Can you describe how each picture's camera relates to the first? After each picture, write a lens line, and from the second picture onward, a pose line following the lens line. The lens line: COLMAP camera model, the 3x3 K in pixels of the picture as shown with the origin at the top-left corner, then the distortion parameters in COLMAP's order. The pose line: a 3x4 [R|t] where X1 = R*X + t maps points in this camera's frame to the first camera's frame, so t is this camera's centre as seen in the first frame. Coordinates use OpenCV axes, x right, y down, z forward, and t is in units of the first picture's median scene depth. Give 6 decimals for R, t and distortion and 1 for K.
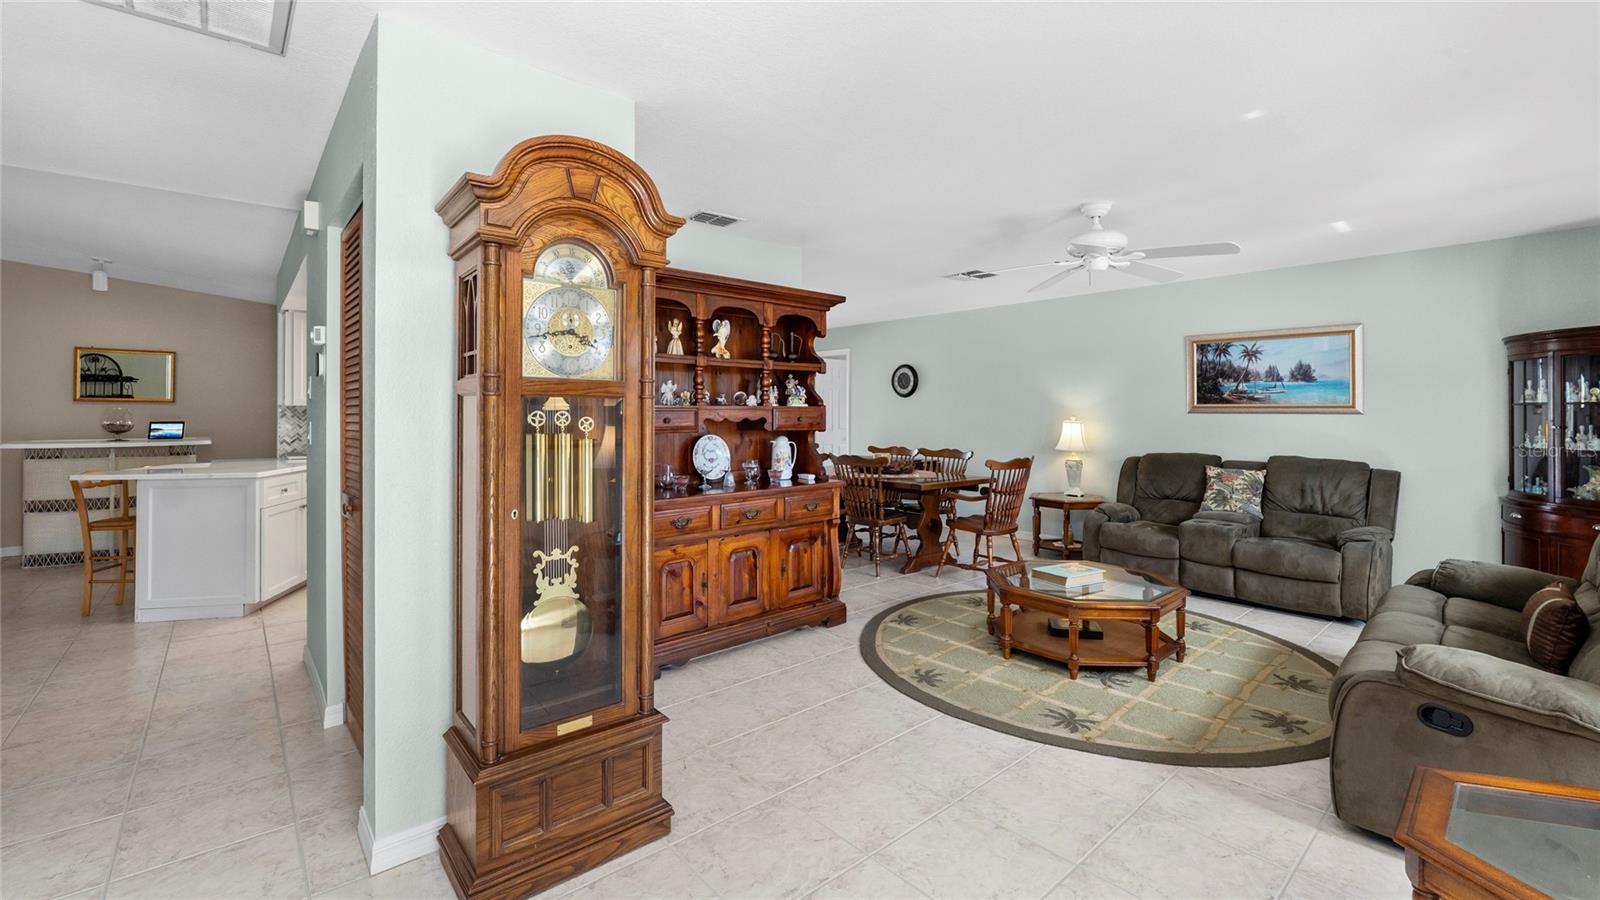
lens RADIAL K [[666.0, 0, 794.7], [0, 666.0, 407.5], [0, 0, 1]] dist [-0.011942, 0.000300]
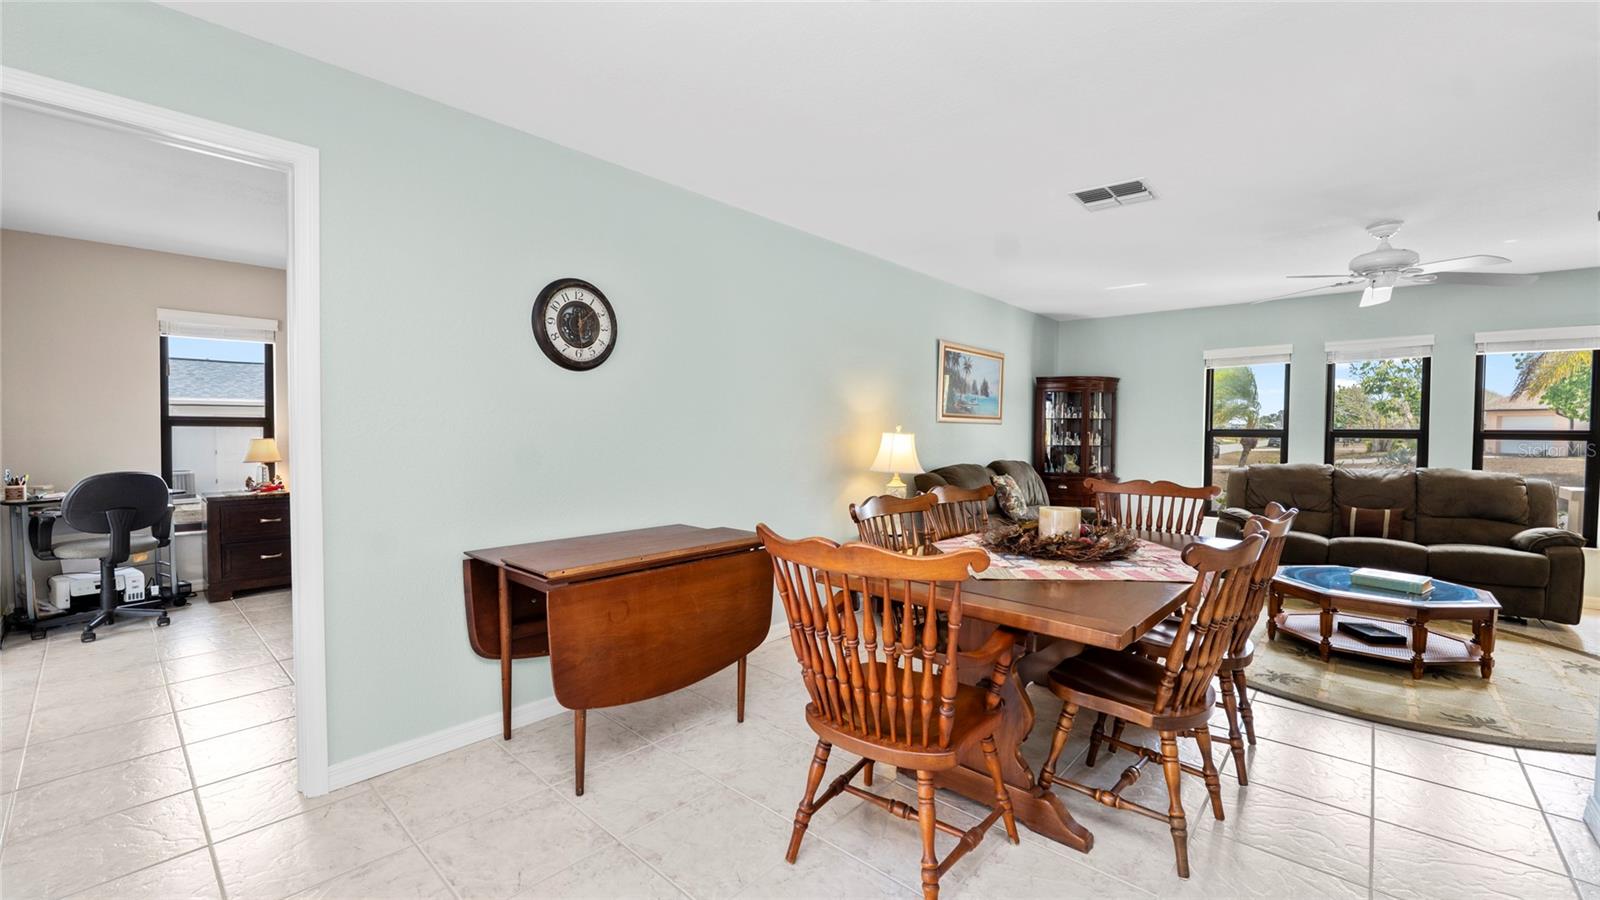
lens RADIAL K [[643.2, 0, 791.8], [0, 643.2, 448.0], [0, 0, 1]] dist [-0.013867, -0.000099]
pose [[-0.120497, -0.029368, 0.992279, -0.392599], [-0.013143, 0.999522, 0.027987, 0.031117], [-0.992627, -0.009669, -0.120825, 1.833271]]
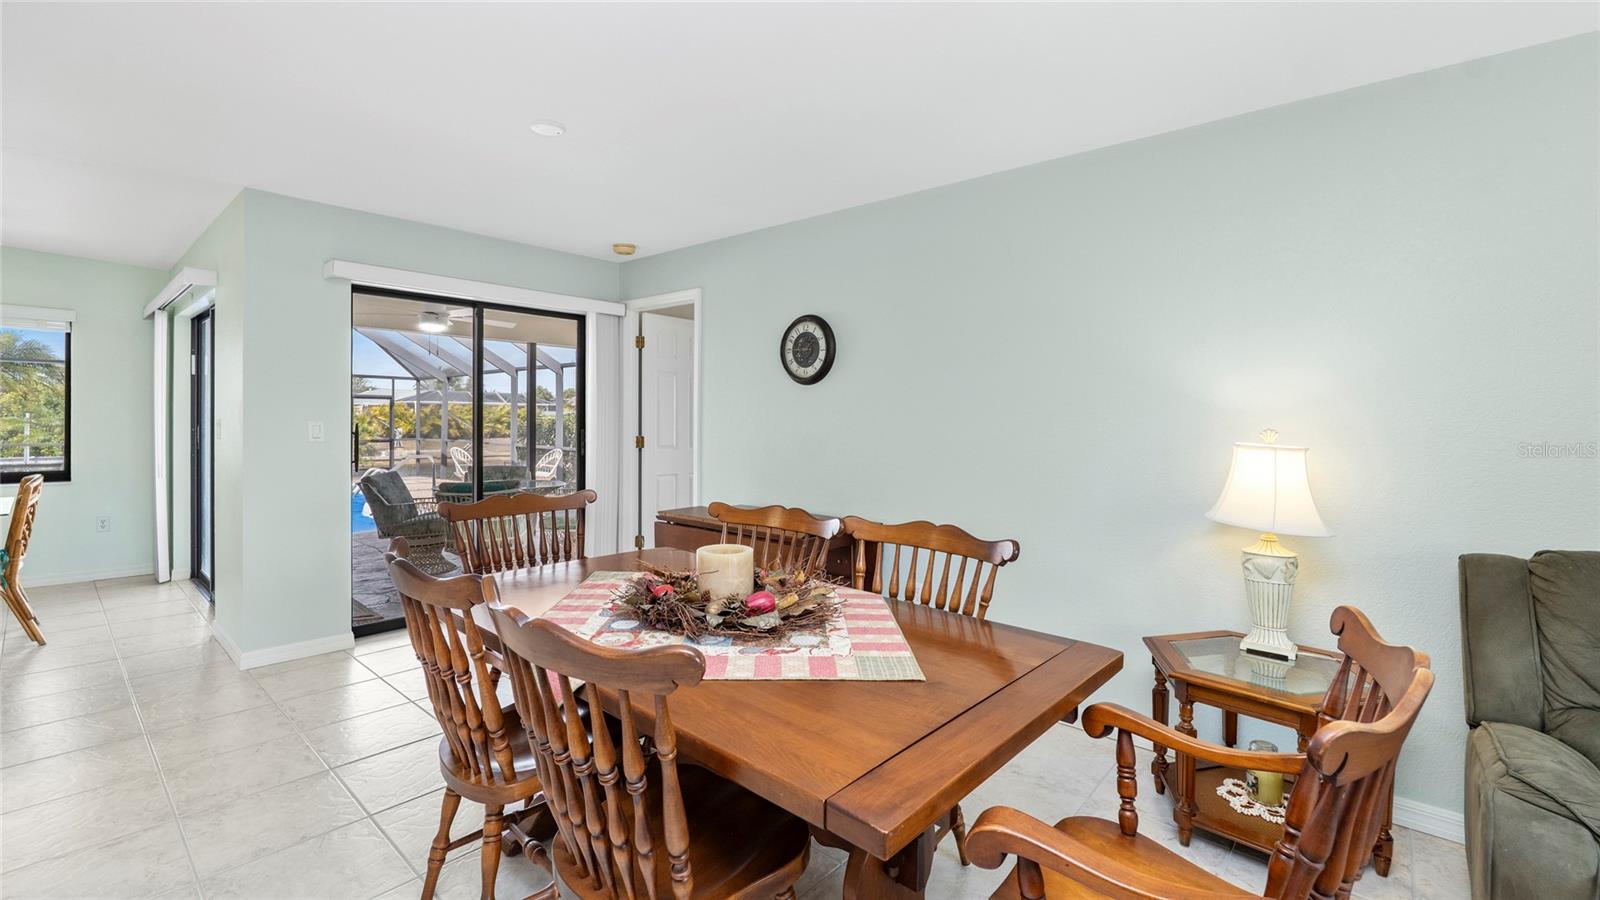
lens RADIAL K [[663.2, 0, 801.7], [0, 663.2, 424.8], [0, 0, 1]] dist [-0.013412, 0.000039]
pose [[0.987652, 0.012406, 0.156171, 0.173978], [-0.015115, 0.999755, 0.016170, 0.011729], [-0.155932, -0.018331, 0.987598, 1.053546]]
